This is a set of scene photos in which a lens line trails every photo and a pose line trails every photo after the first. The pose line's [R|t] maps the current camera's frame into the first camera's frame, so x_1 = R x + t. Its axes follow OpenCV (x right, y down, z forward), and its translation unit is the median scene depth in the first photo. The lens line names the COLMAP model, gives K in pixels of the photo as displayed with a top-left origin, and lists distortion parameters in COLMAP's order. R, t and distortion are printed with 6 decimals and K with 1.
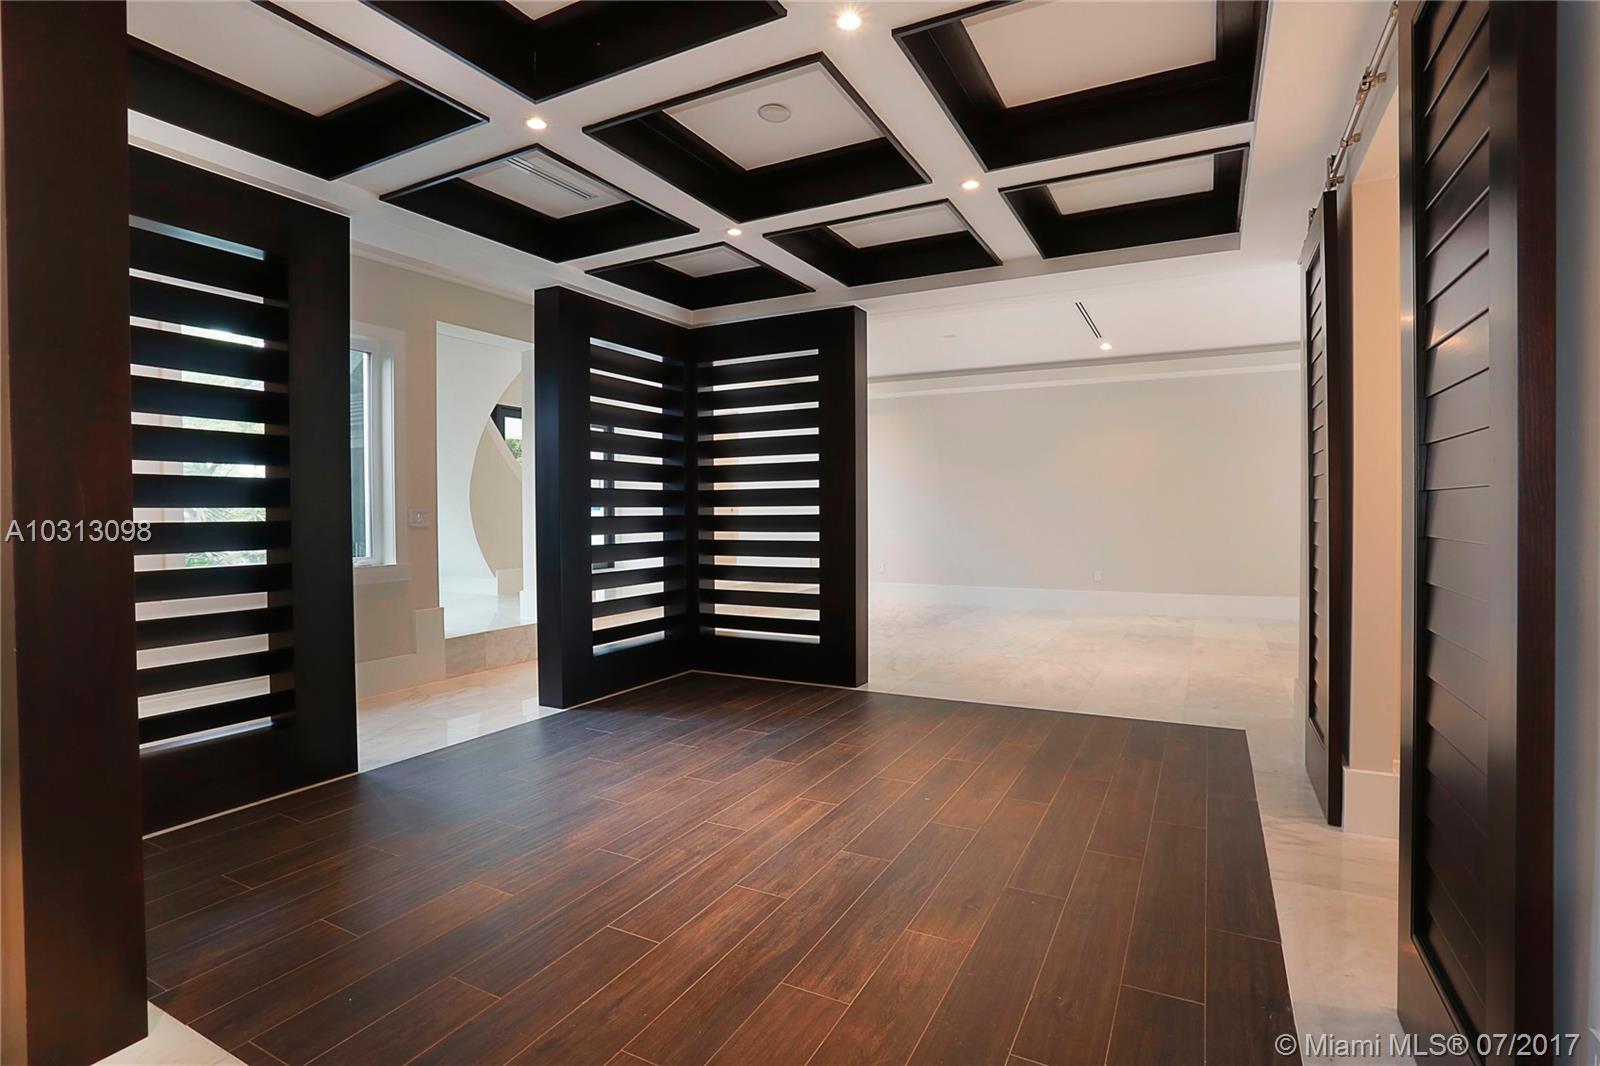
lens RADIAL K [[781.5, 0, 797.3], [0, 781.5, 524.7], [0, 0, 1]] dist [-0.076228, 0.034682]
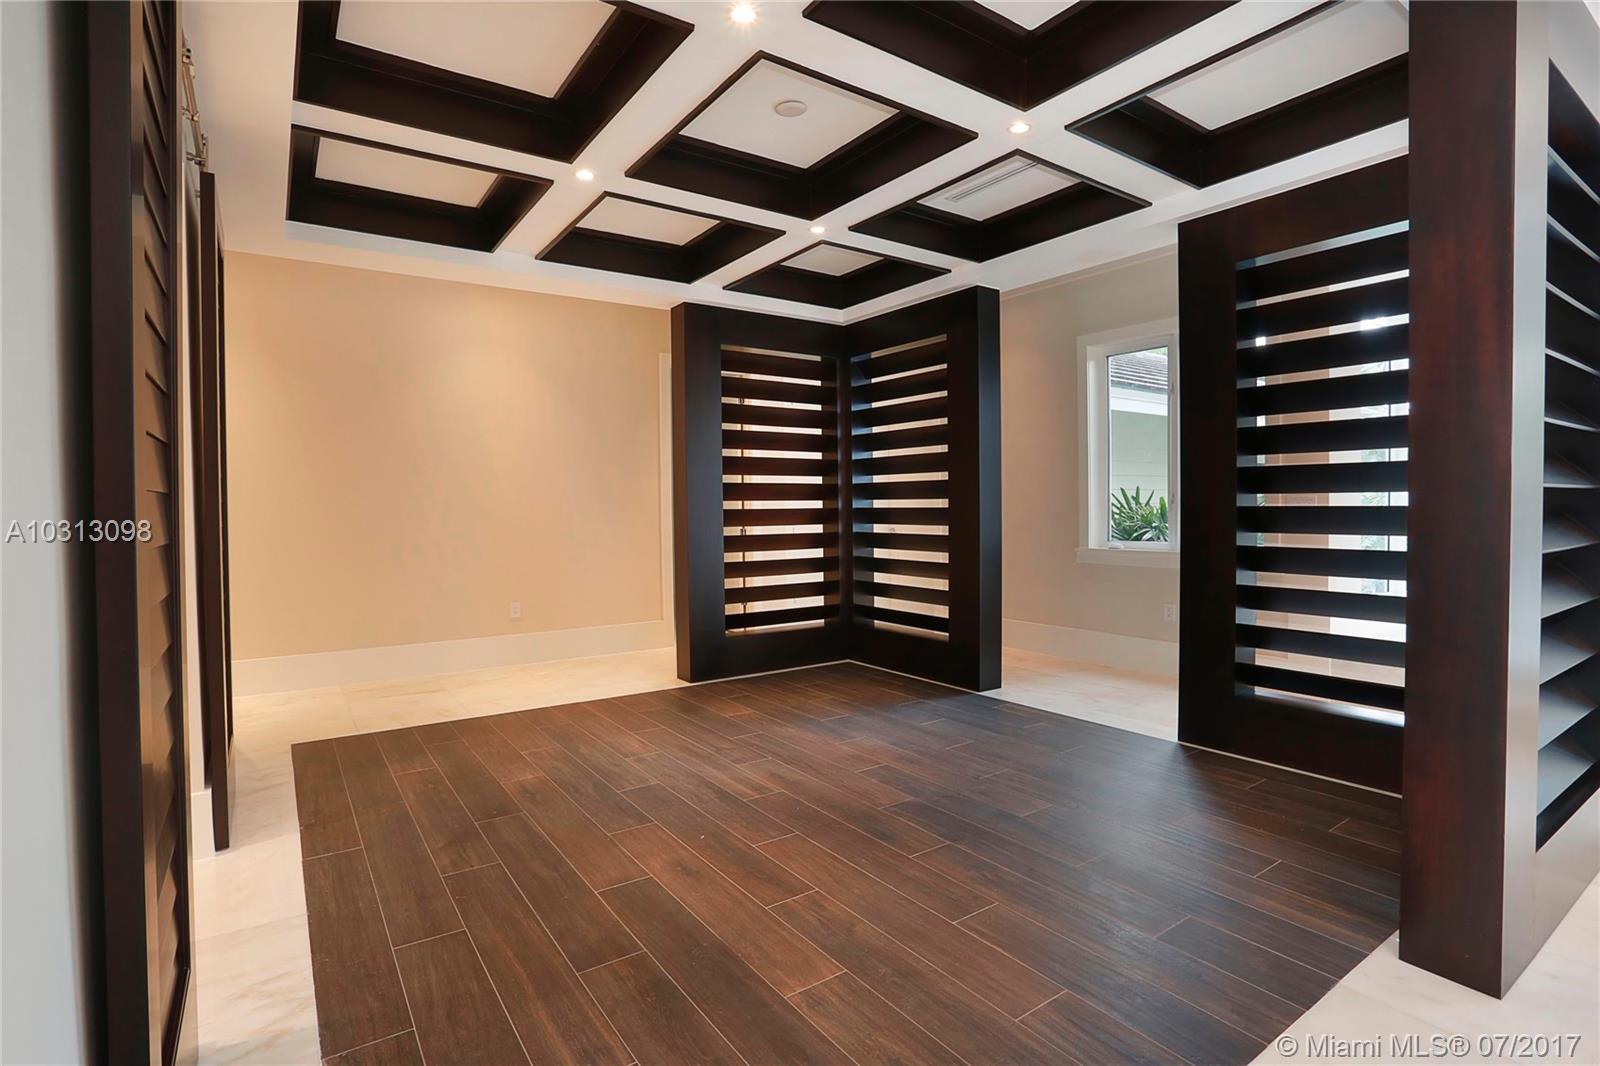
lens RADIAL K [[781.5, 0, 797.3], [0, 781.5, 524.7], [0, 0, 1]] dist [-0.076228, 0.034682]
pose [[-0.464173, 0.030756, -0.885211, 0.872474], [0.001709, 0.999426, 0.033829, -0.026452], [0.885743, 0.014189, -0.463959, 1.483046]]
